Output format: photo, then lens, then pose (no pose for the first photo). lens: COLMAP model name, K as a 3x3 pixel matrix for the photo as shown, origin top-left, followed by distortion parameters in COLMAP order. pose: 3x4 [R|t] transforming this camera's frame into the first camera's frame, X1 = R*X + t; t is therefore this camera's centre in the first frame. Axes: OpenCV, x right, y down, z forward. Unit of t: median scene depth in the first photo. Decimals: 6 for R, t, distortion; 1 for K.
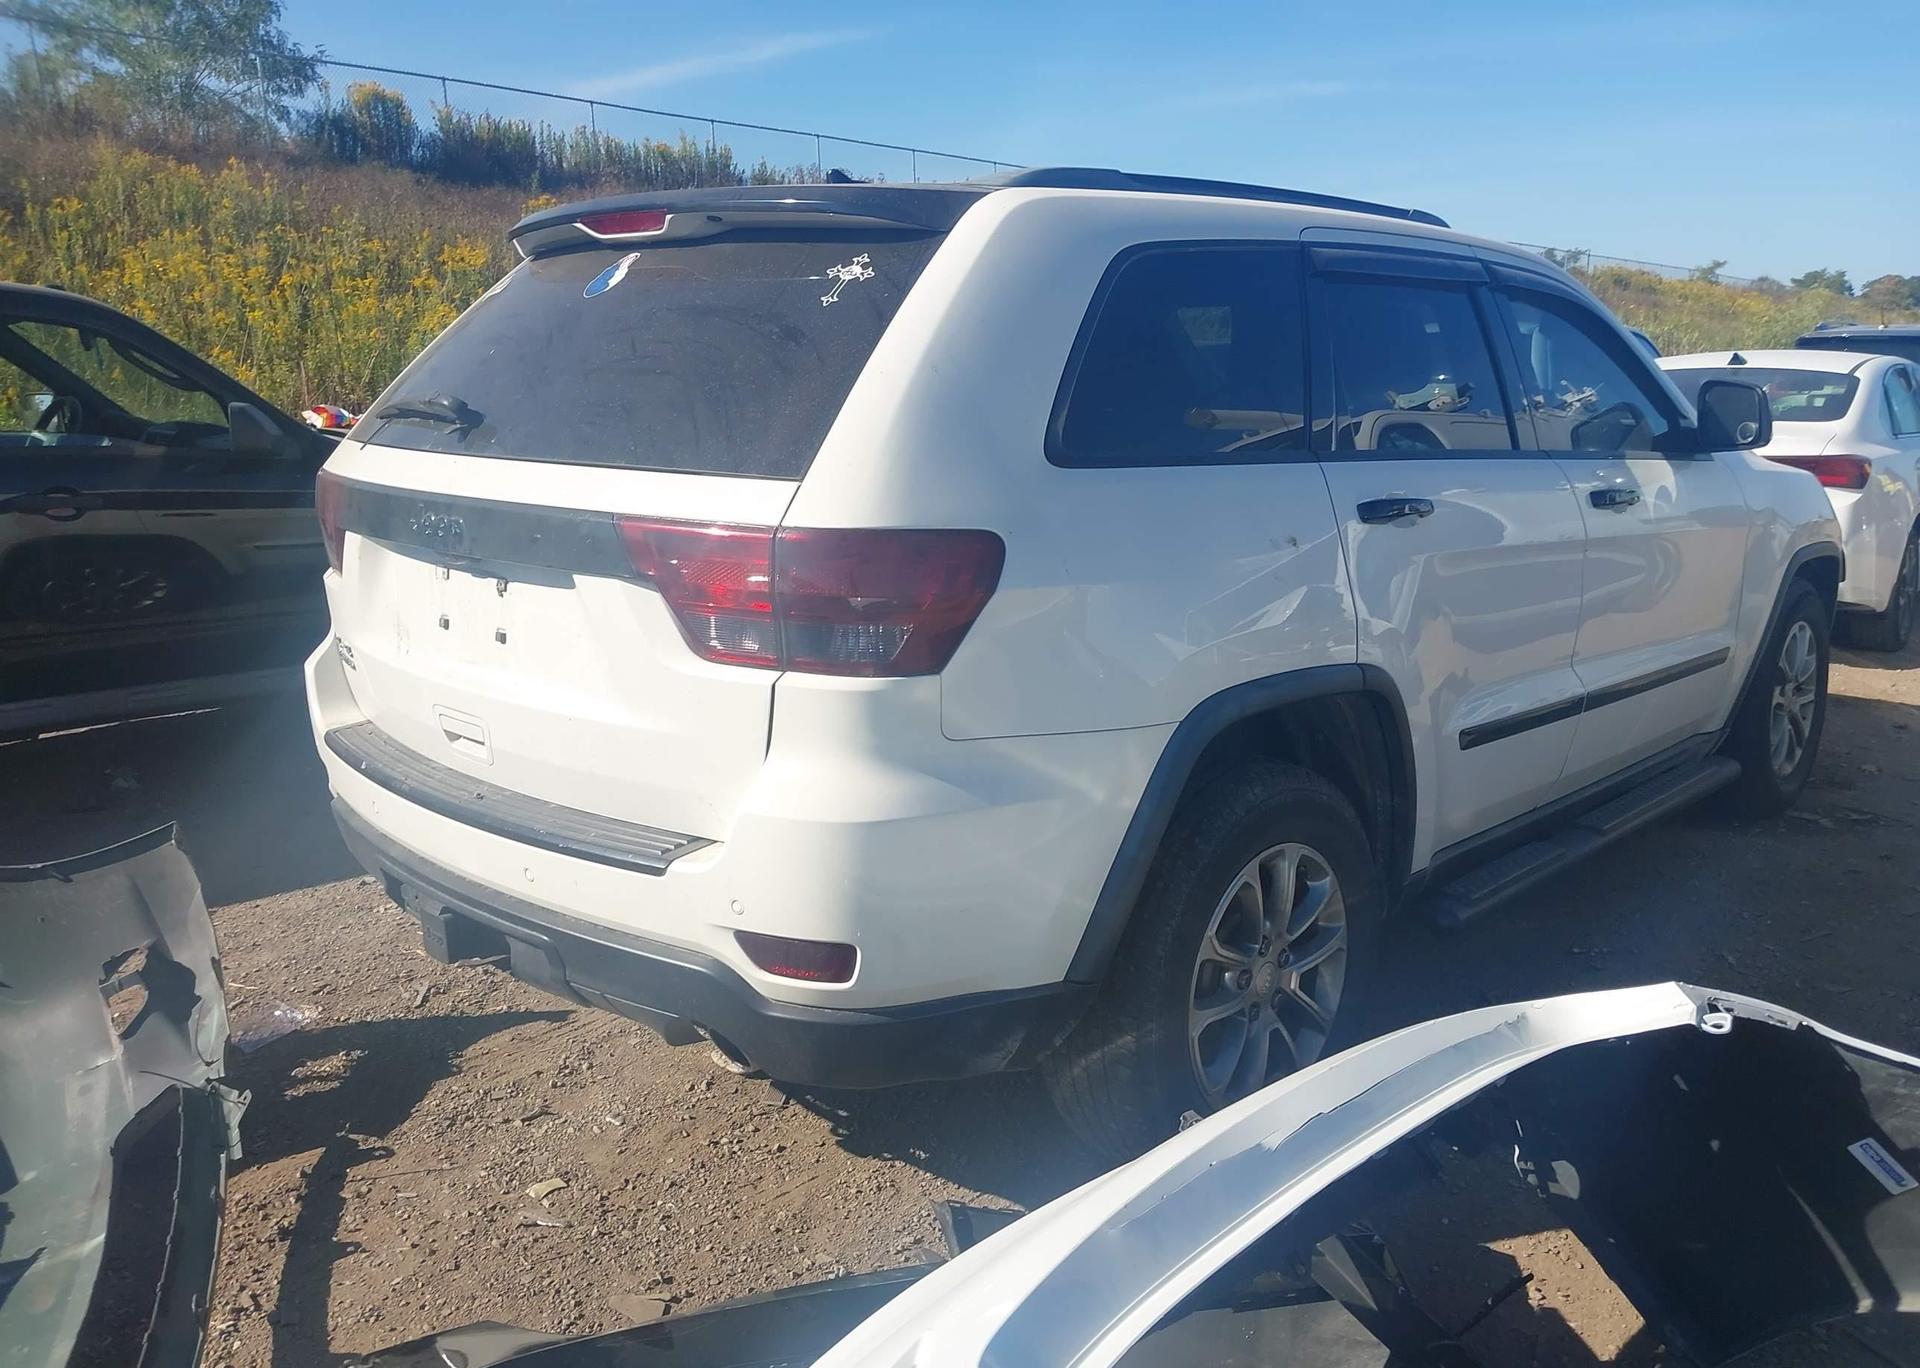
lens RADIAL K [[1505.2, 0, 978.6], [0, 1505.2, 674.7], [0, 0, 1]] dist [0.043780, -0.055045]
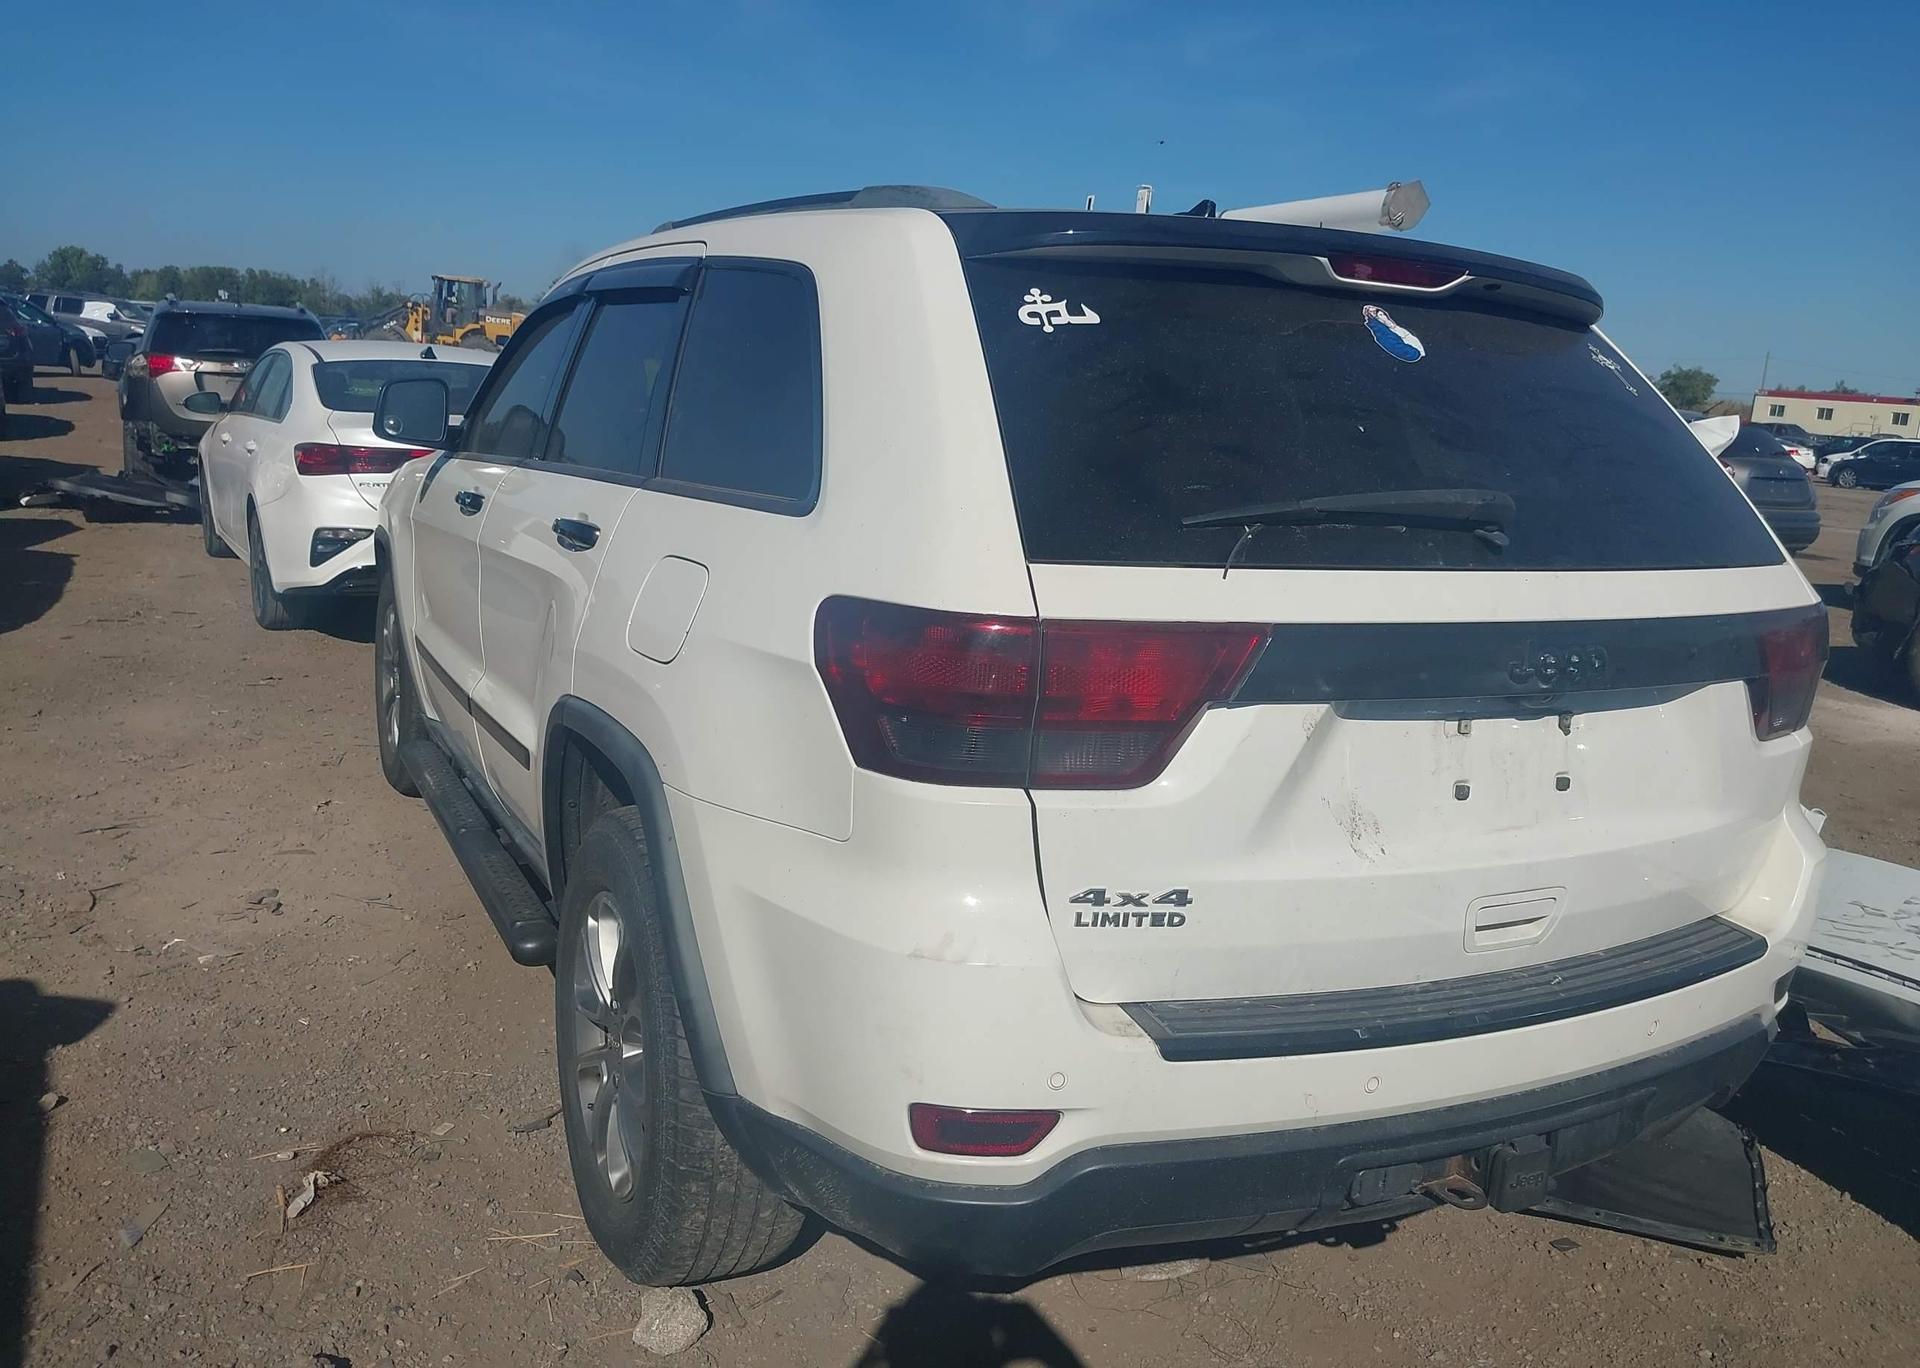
lens RADIAL K [[1505.2, 0, 993.1], [0, 1505.2, 679.1], [0, 0, 1]] dist [0.043780, -0.055045]
pose [[0.361668, -0.163041, 0.917940, -1.020304], [0.134849, 0.983384, 0.121534, -0.193697], [-0.922503, 0.079828, 0.377645, 0.839392]]
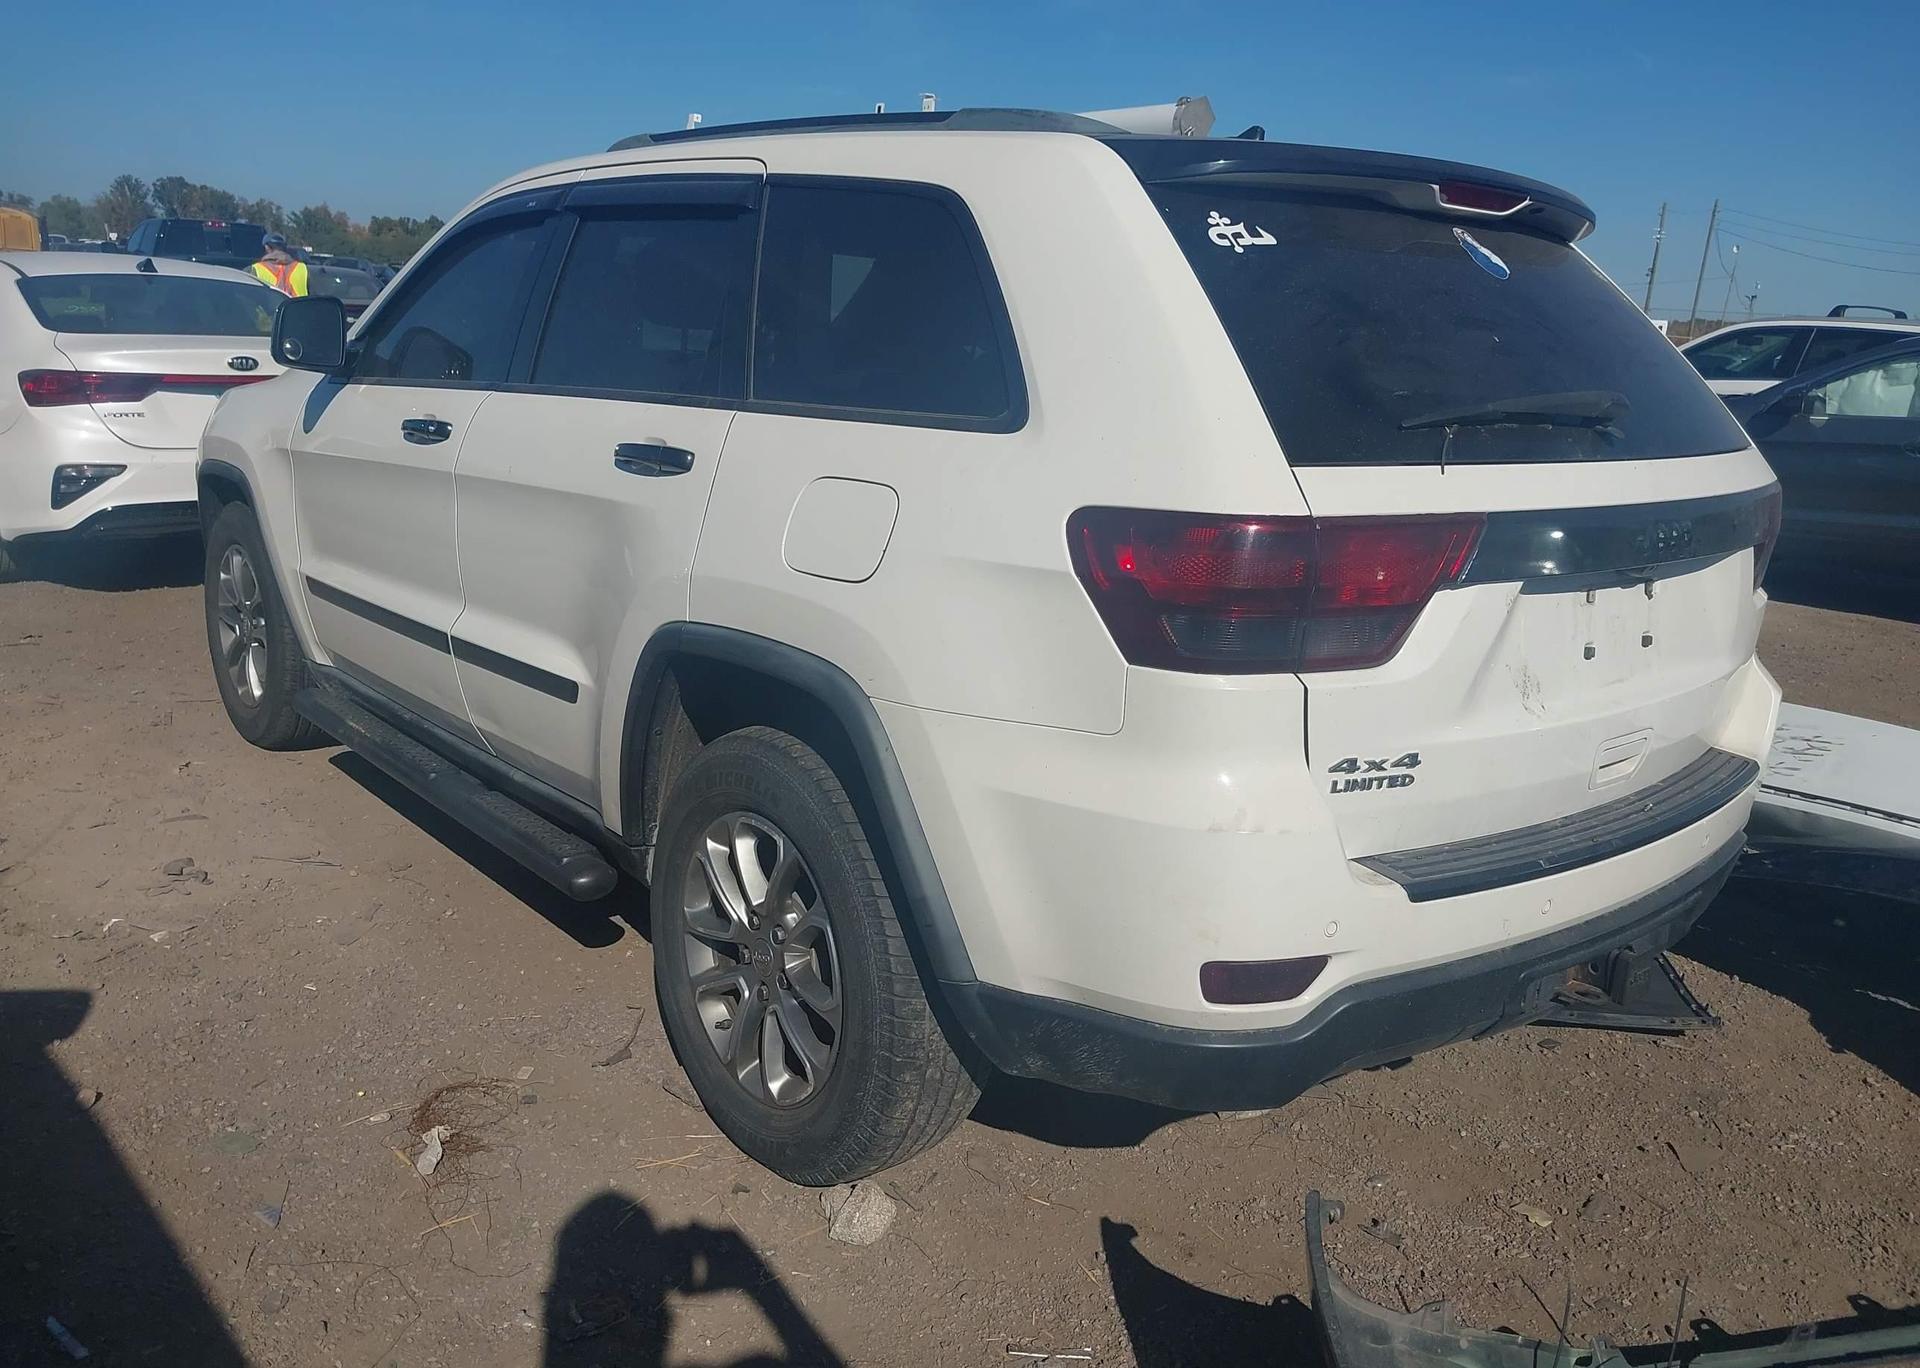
lens RADIAL K [[1505.2, 0, 1012.2], [0, 1505.2, 664.0], [0, 0, 1]] dist [0.043780, -0.055045]
pose [[0.122186, -0.223223, 0.967079, -1.132953], [0.155248, 0.966684, 0.203518, -0.235629], [-0.980290, 0.125270, 0.152770, 1.084271]]
